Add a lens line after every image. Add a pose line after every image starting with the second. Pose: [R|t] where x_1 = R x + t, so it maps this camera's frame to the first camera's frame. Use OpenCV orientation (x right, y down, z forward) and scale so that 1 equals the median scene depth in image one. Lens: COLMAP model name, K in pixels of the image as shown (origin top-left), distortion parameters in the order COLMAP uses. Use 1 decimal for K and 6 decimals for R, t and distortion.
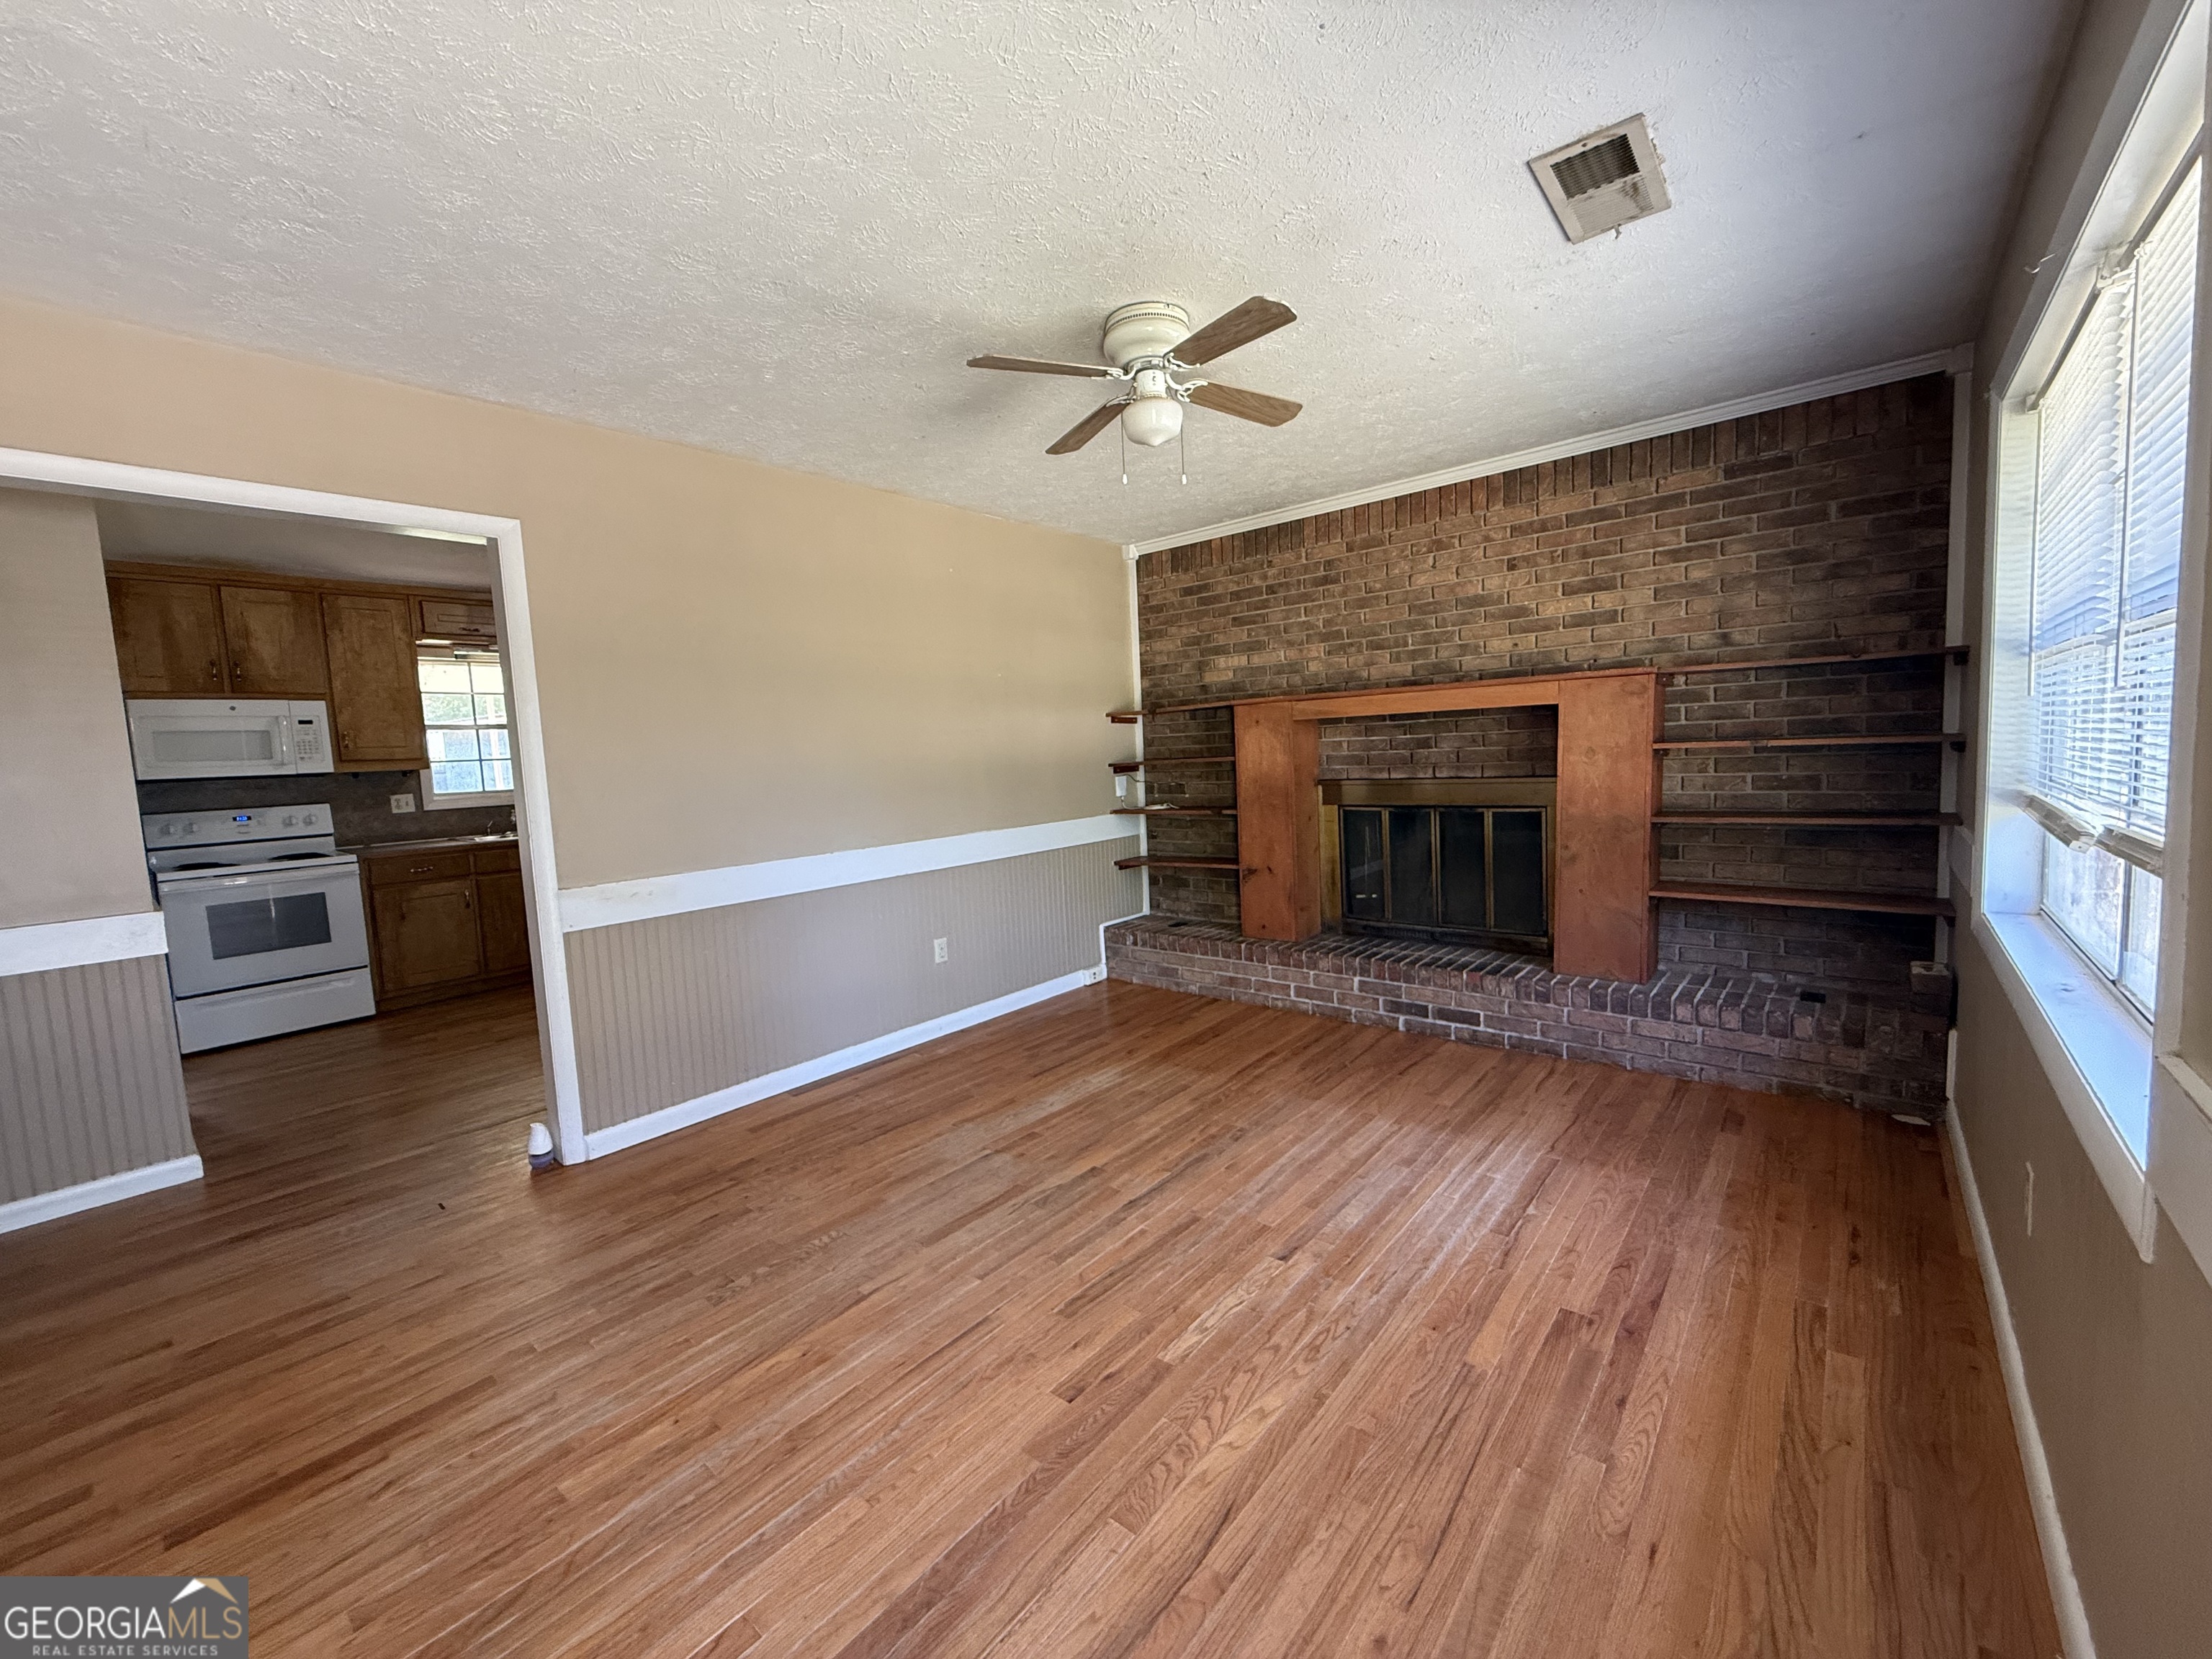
lens RADIAL K [[887.7, 0, 1104.7], [0, 887.7, 829.6], [0, 0, 1]] dist [-0.000427, -0.000201]
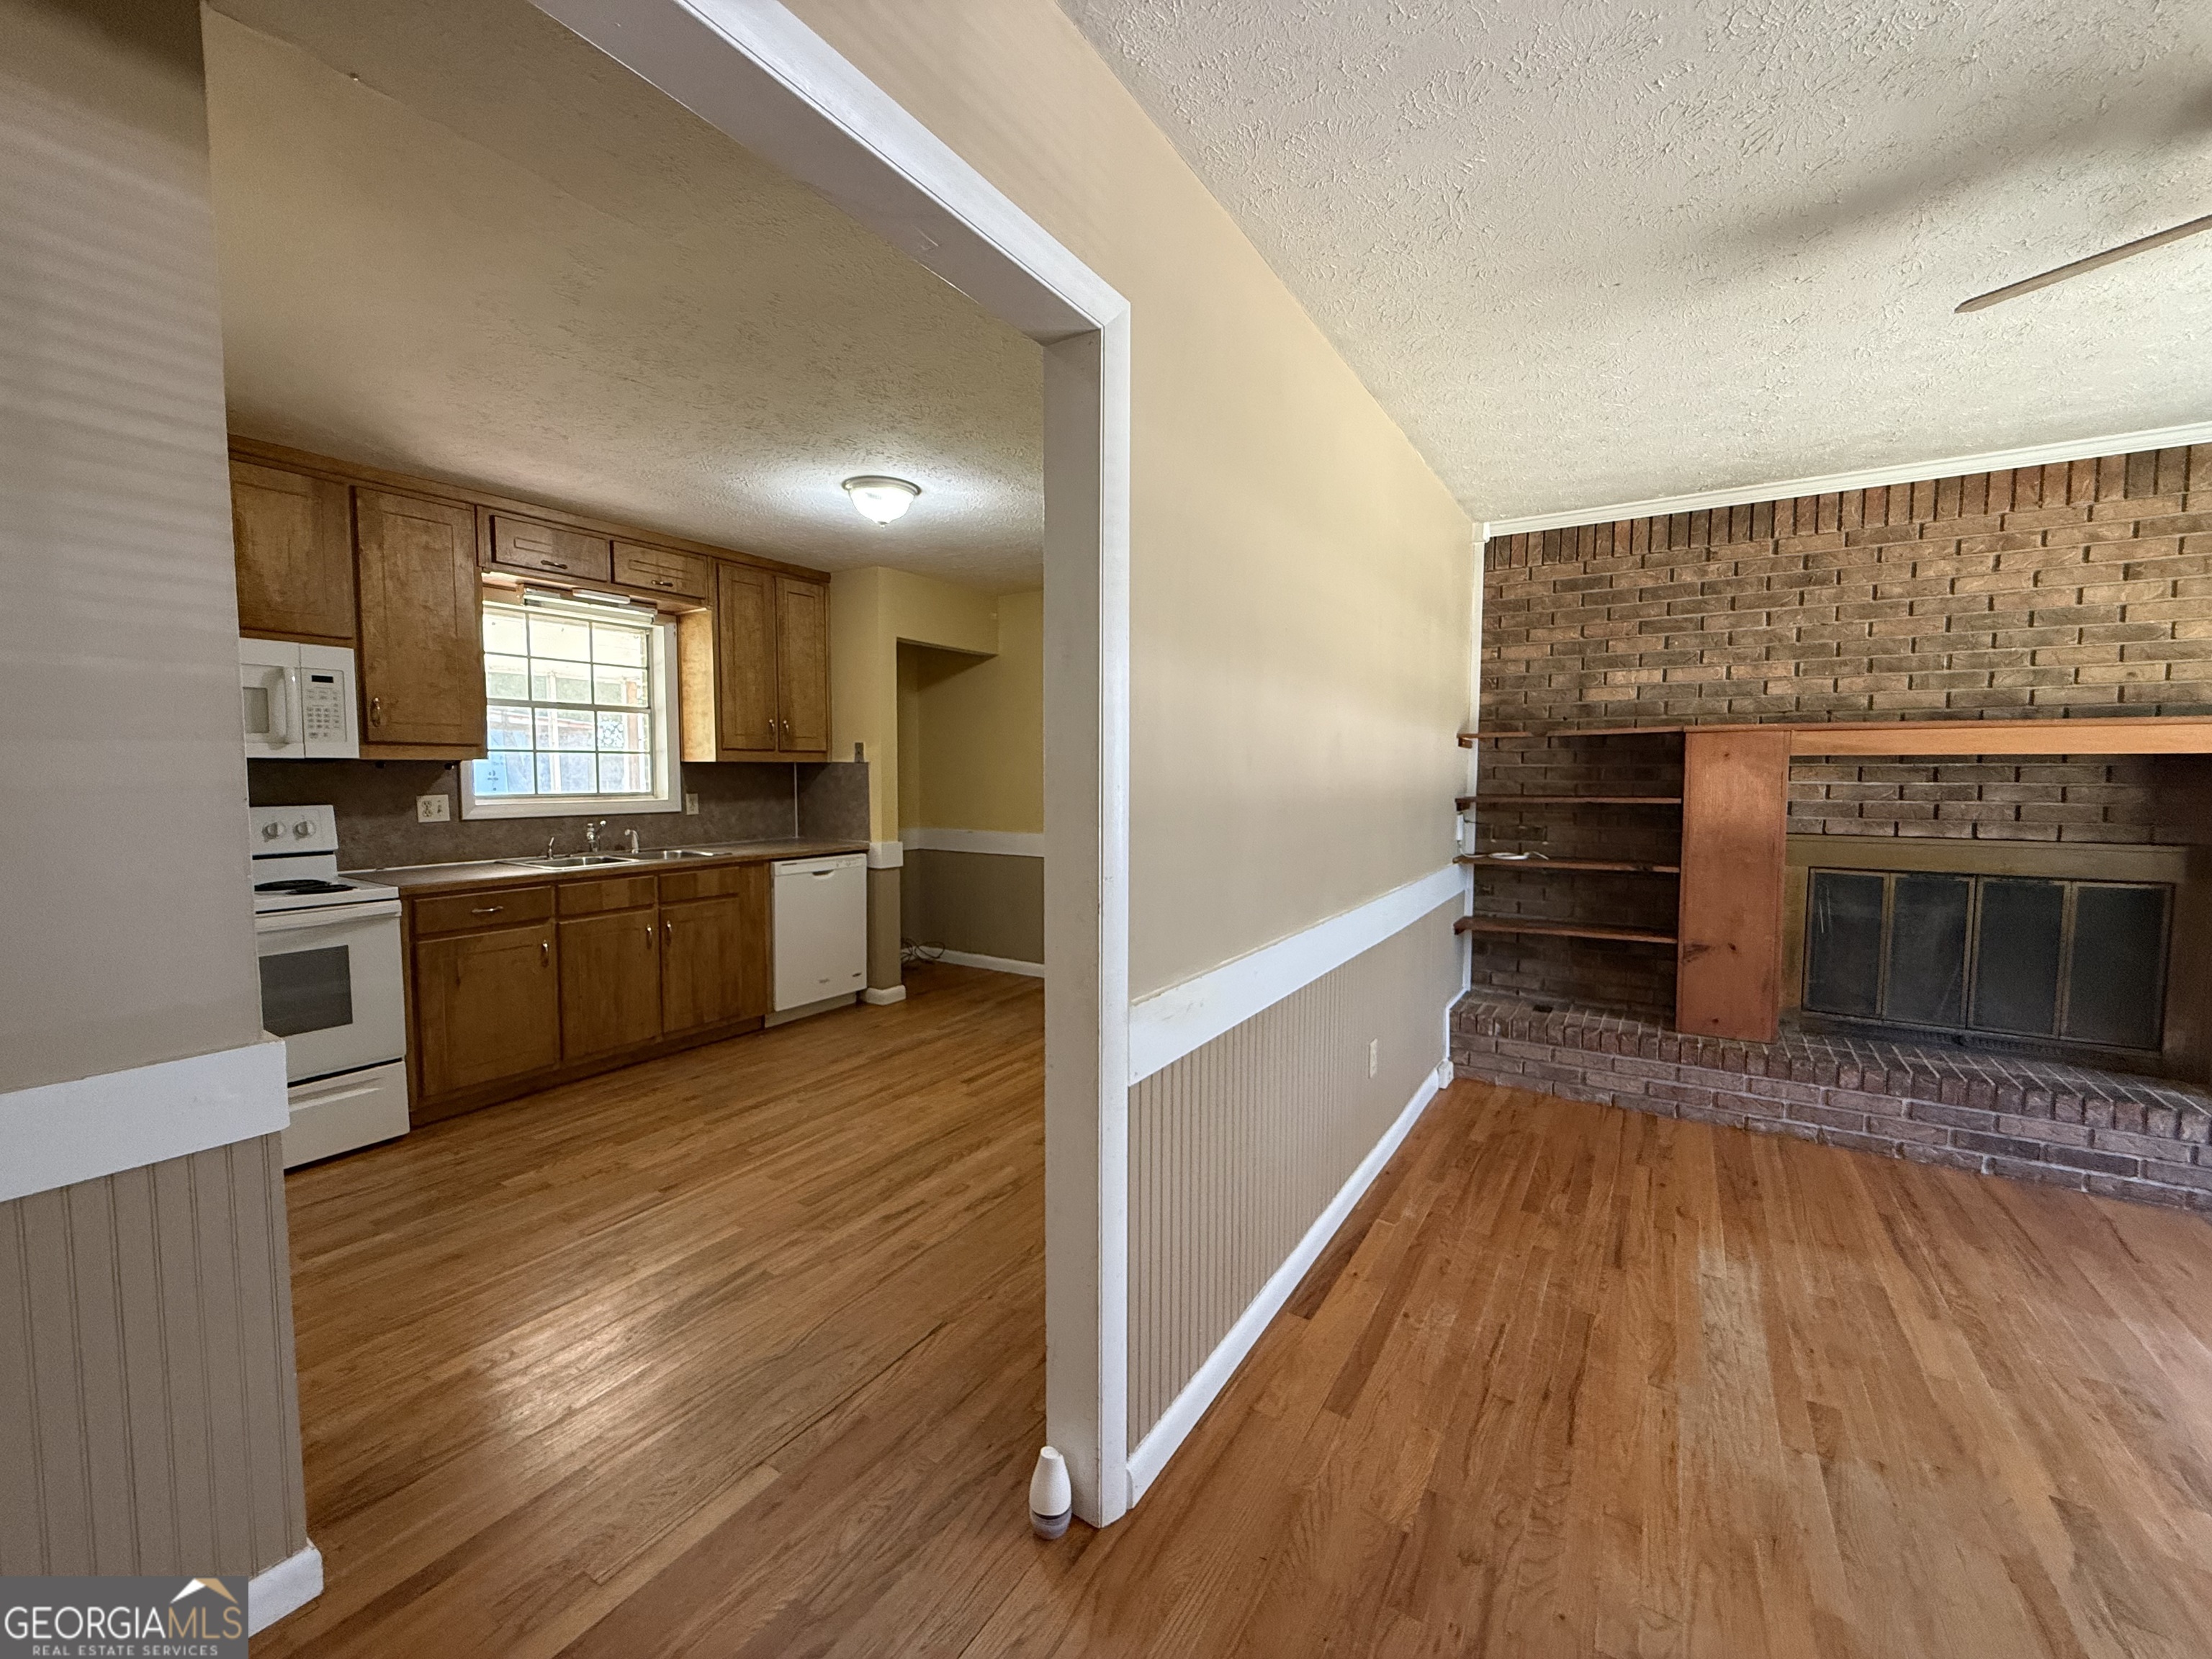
lens RADIAL K [[887.7, 0, 1102.1], [0, 887.7, 829.3], [0, 0, 1]] dist [-0.000427, -0.000201]
pose [[0.989727, 0.040102, 0.137228, -0.446430], [-0.036185, 0.998867, -0.030923, -0.013088], [-0.138313, 0.025640, 0.990057, 0.299847]]
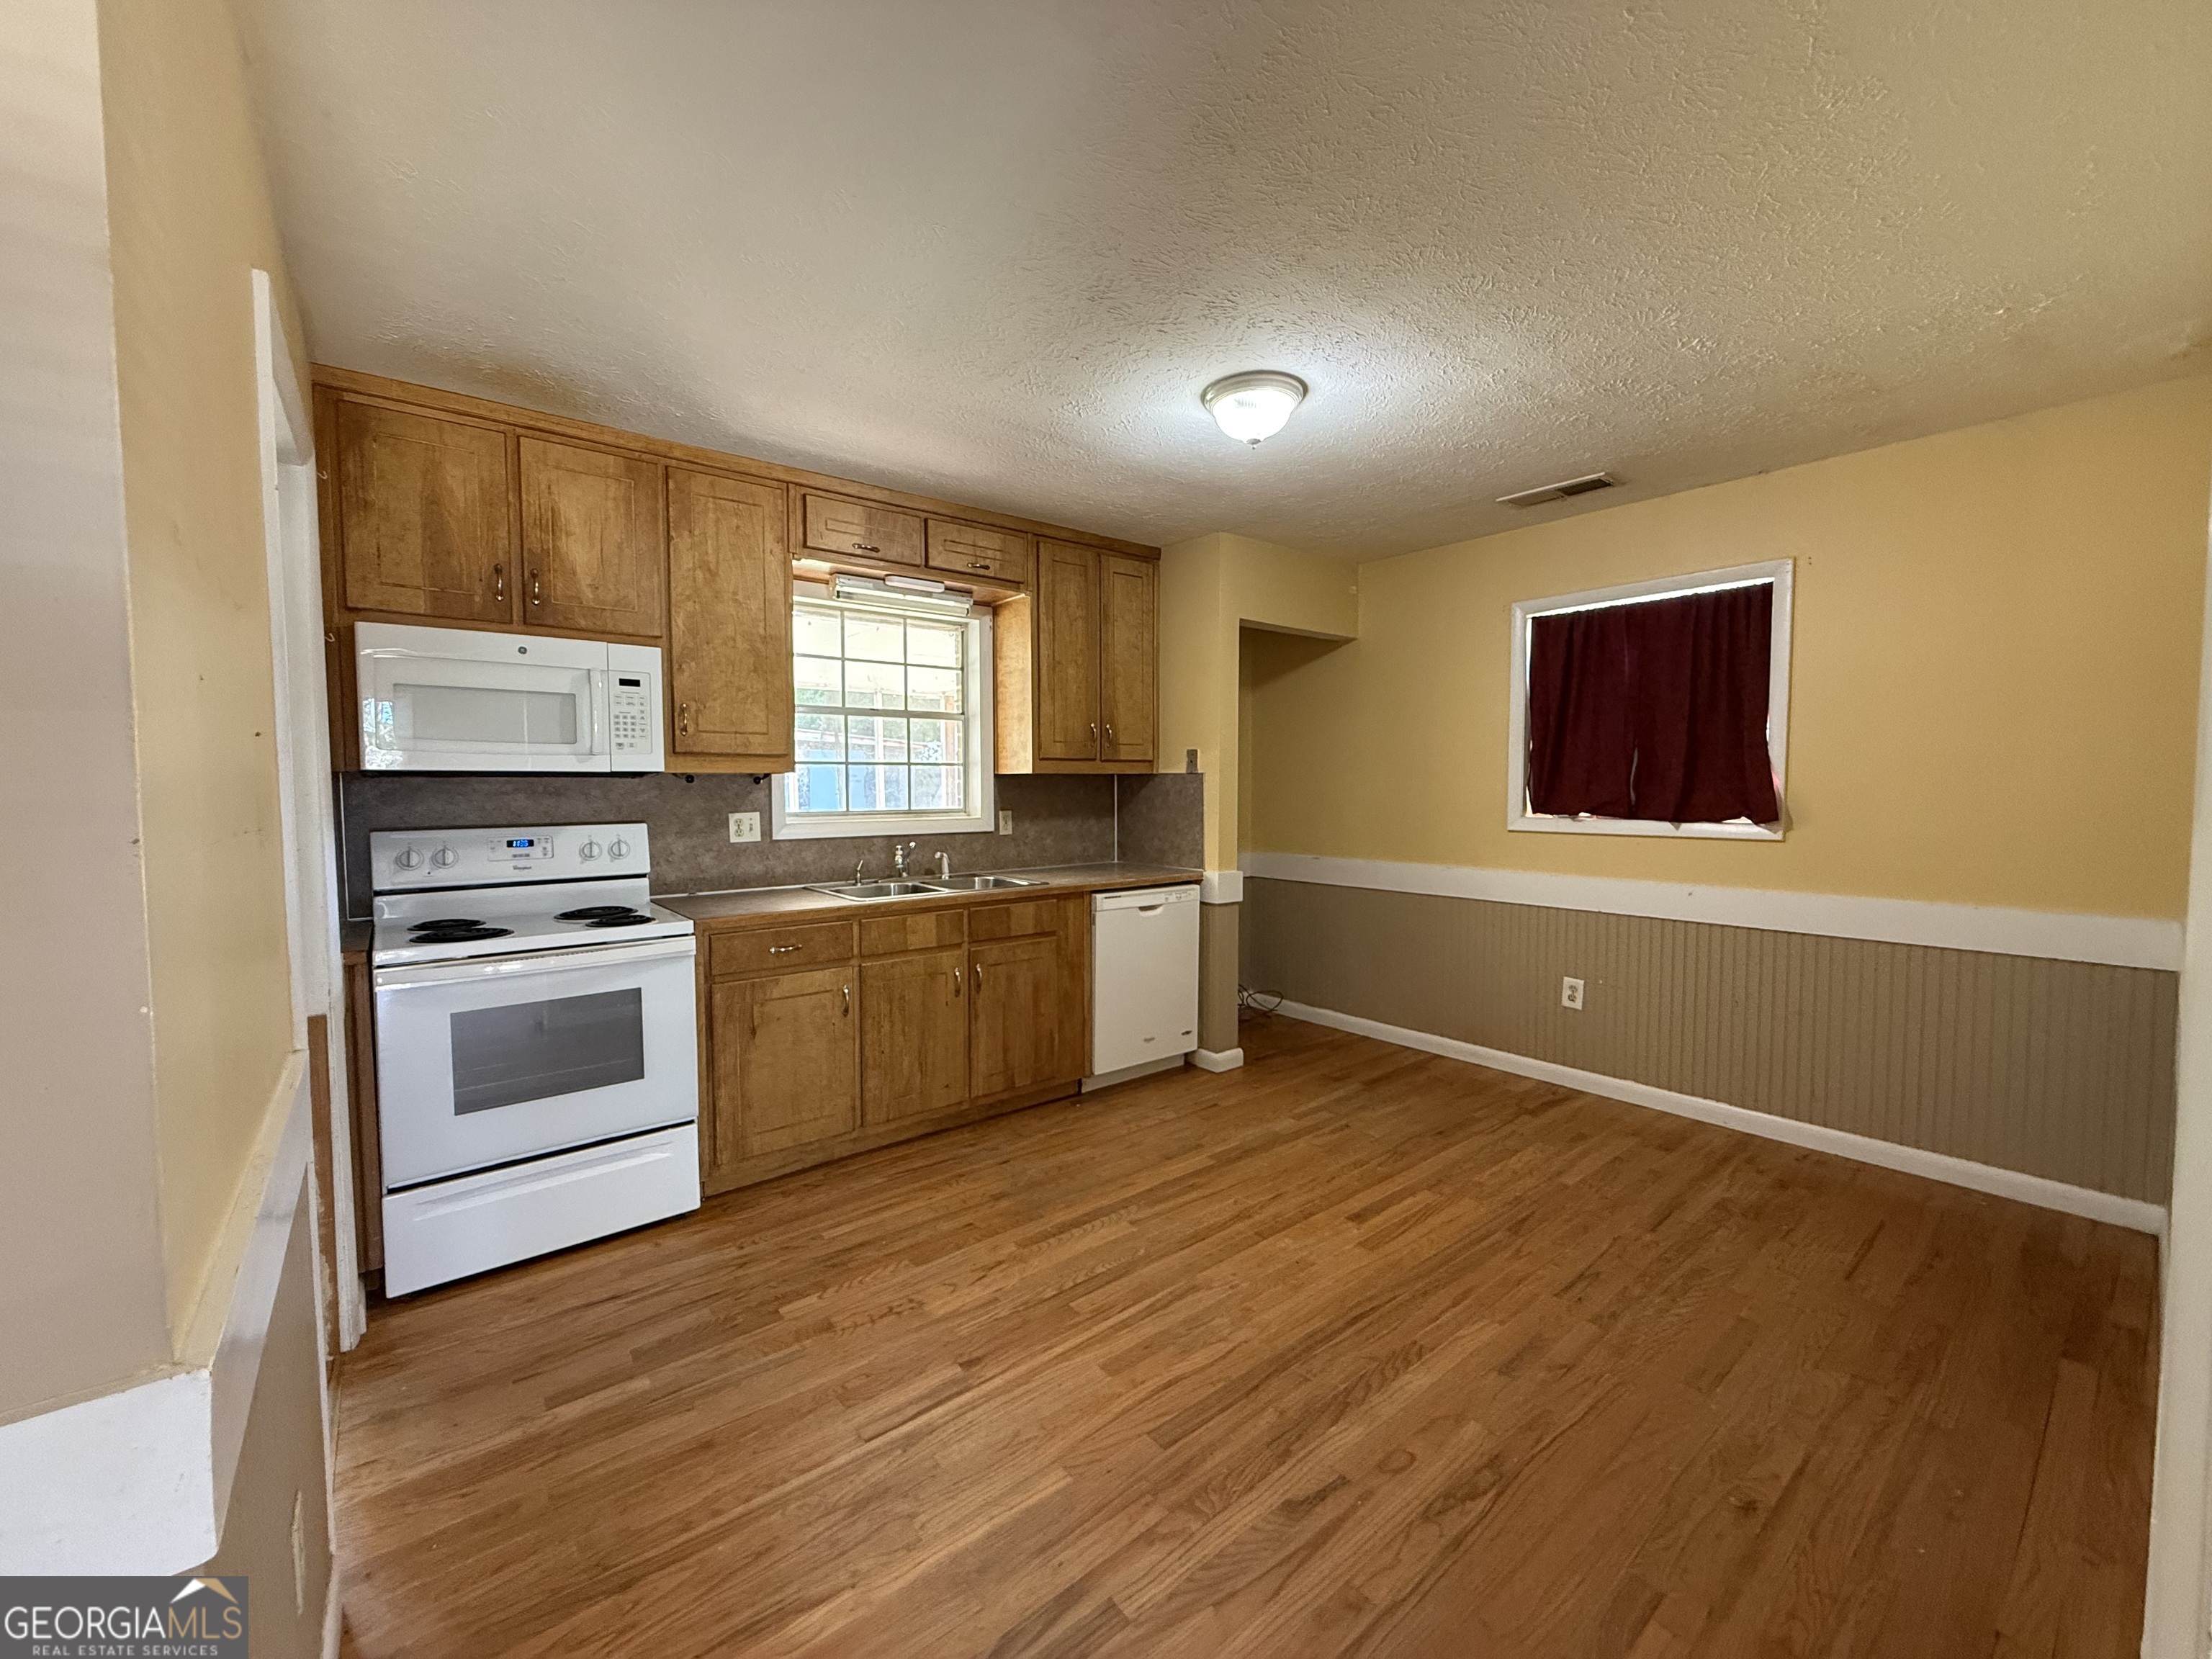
lens RADIAL K [[887.7, 0, 1106.1], [0, 887.7, 829.3], [0, 0, 1]] dist [-0.000427, -0.000201]
pose [[0.982914, 0.052483, -0.176424, -0.518731], [-0.058957, 0.997759, -0.031651, -0.027873], [0.174368, 0.041511, 0.983805, 0.519943]]
